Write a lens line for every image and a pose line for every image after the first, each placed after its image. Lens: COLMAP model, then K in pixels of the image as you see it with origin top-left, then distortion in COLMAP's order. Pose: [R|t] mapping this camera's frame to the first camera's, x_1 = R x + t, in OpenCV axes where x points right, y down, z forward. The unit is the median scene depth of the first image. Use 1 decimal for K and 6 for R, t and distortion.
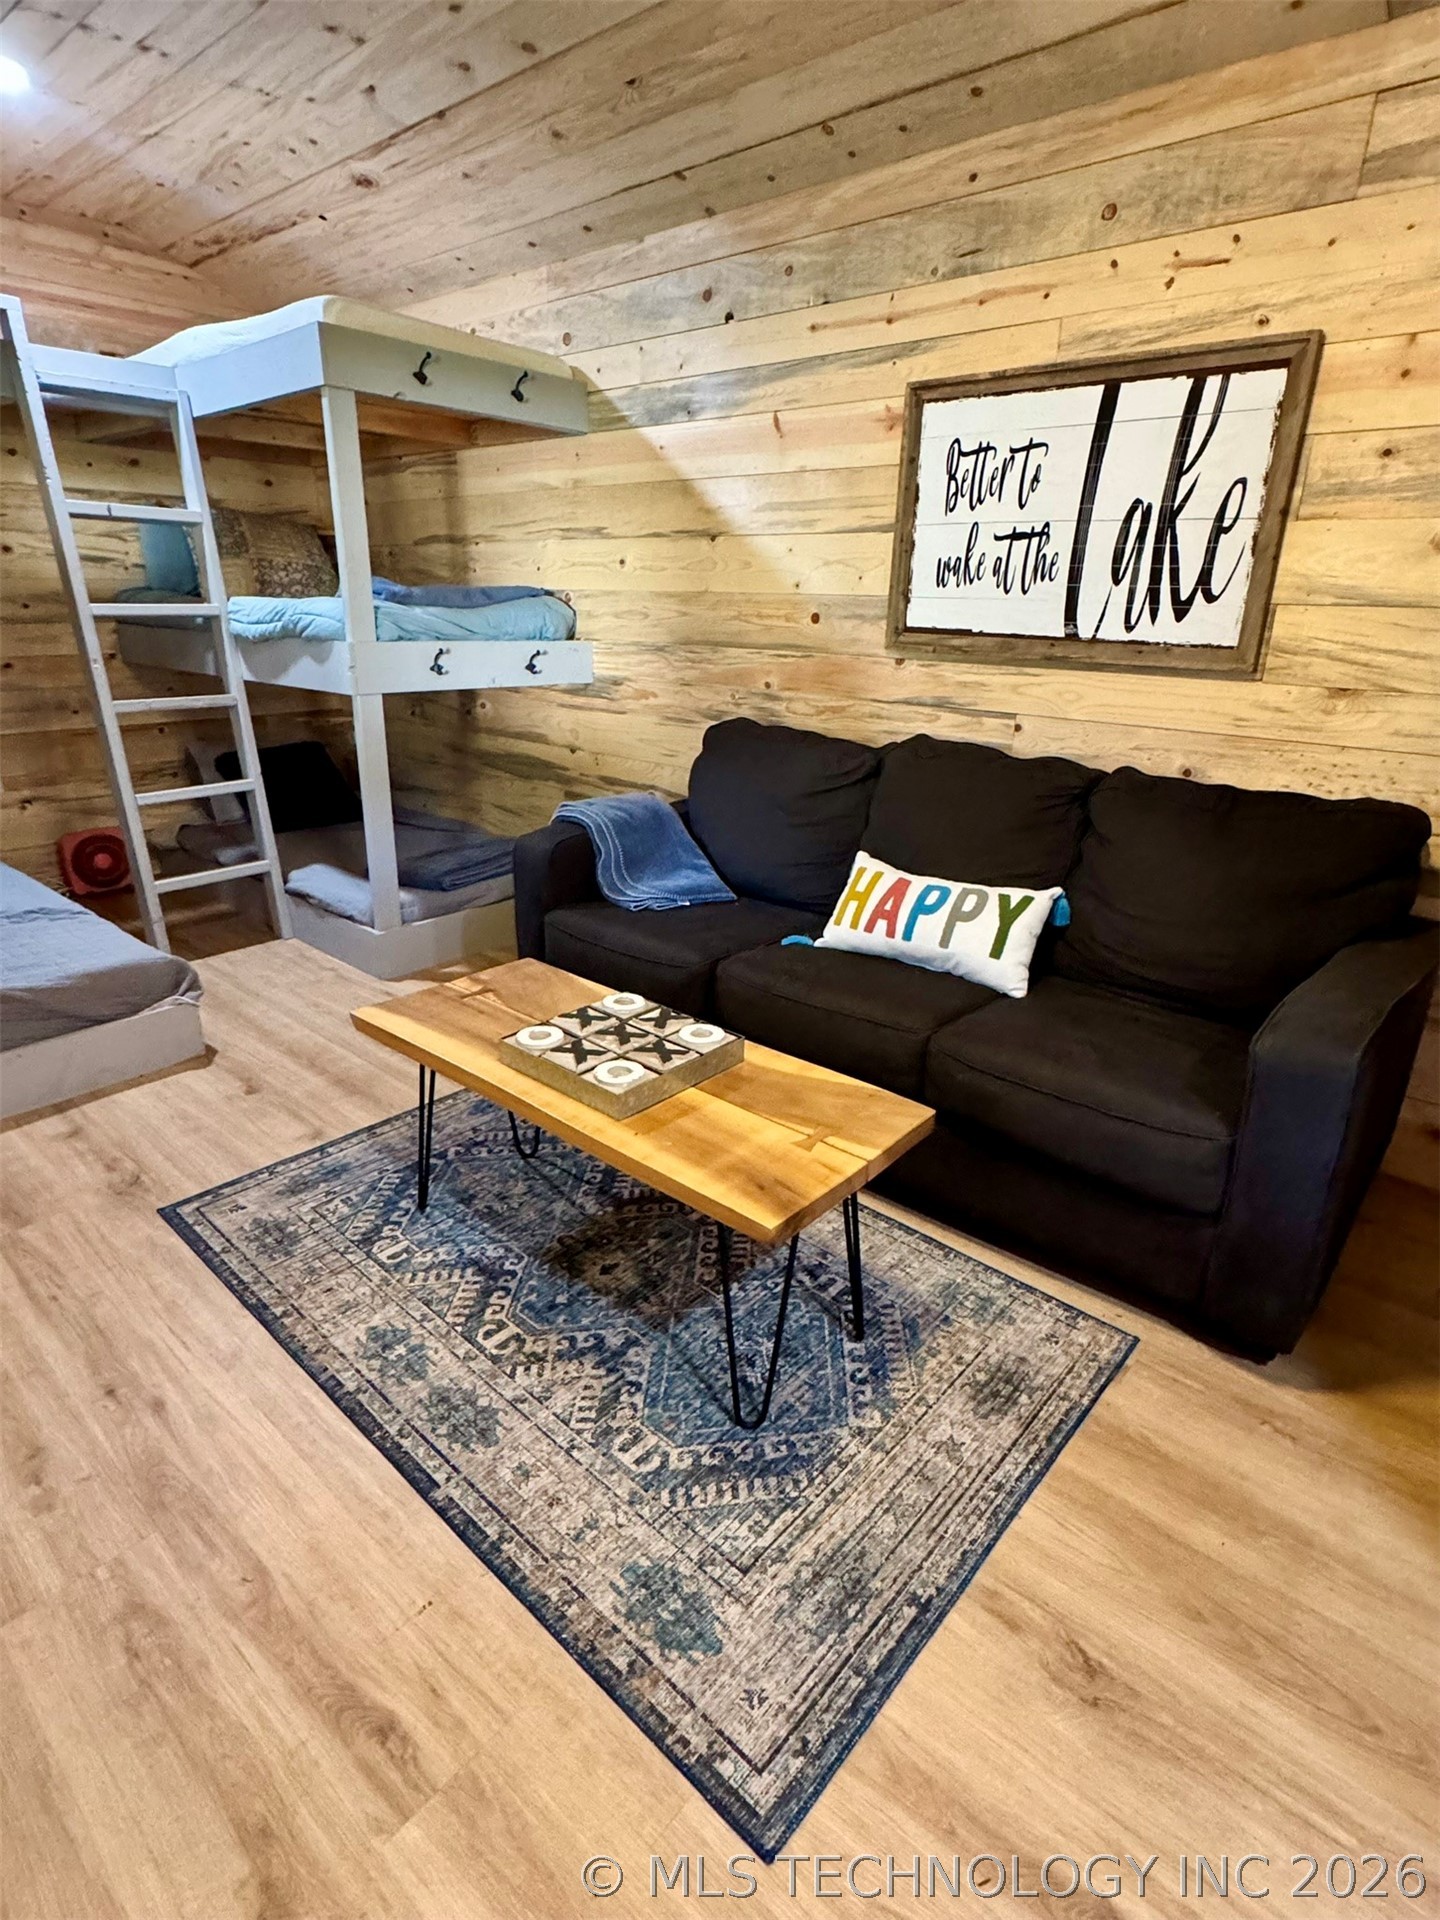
lens RADIAL K [[988.1, 0, 720.6], [0, 988.1, 958.9], [0, 0, 1]] dist [-0.002662, 0.000266]
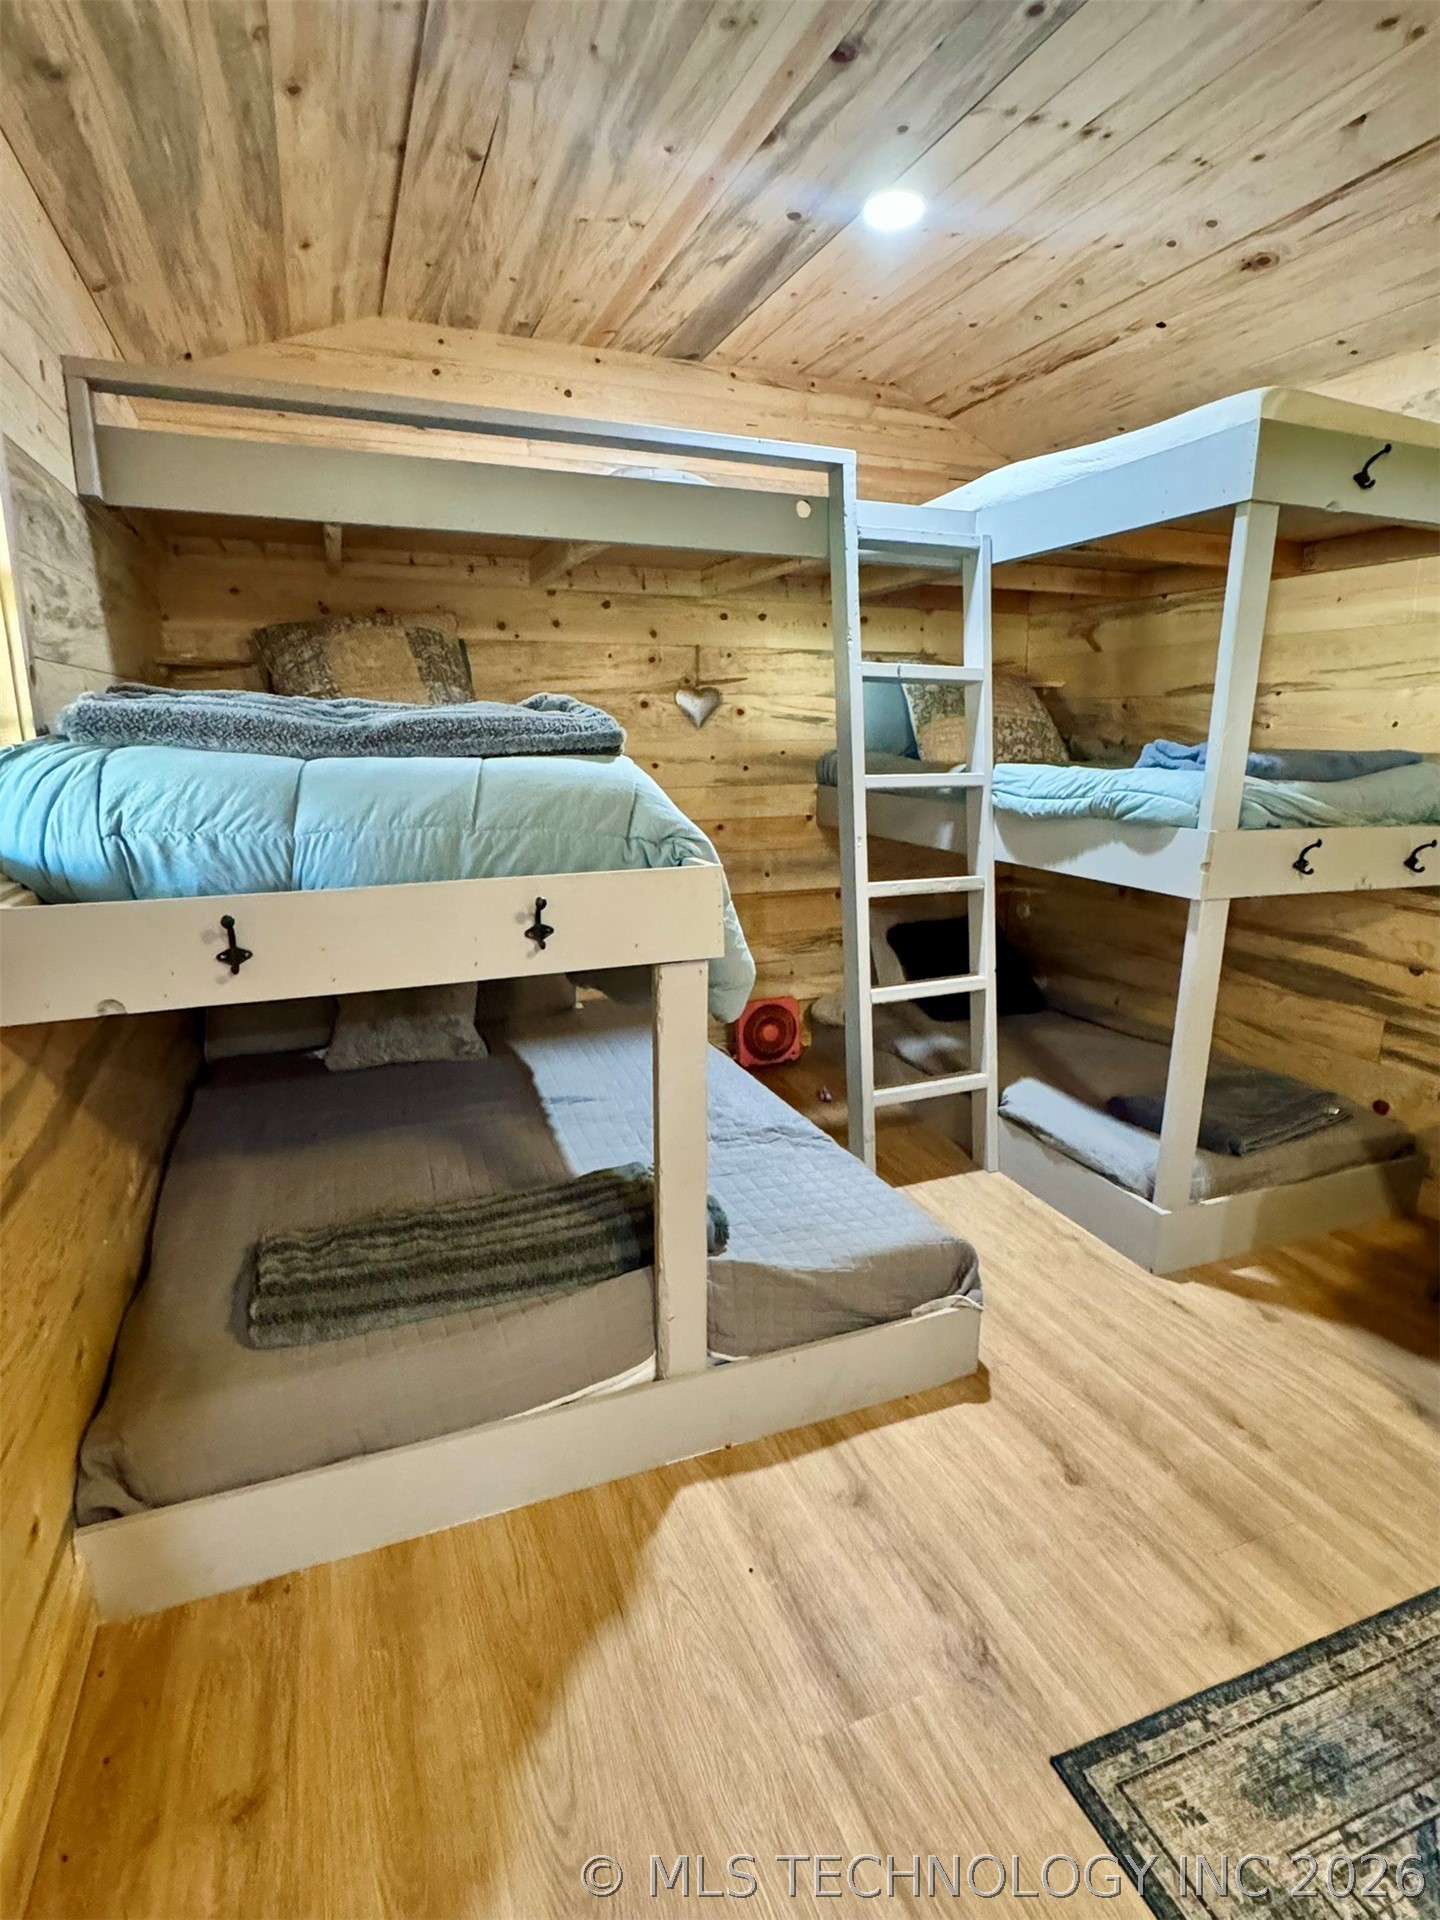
lens RADIAL K [[988.1, 0, 718.2], [0, 988.1, 963.0], [0, 0, 1]] dist [-0.002662, 0.000266]
pose [[0.889223, 0.093212, -0.447878, -0.328666], [-0.147189, 0.985259, -0.087179, -0.095593], [0.433150, 0.143444, 0.889834, 0.180032]]
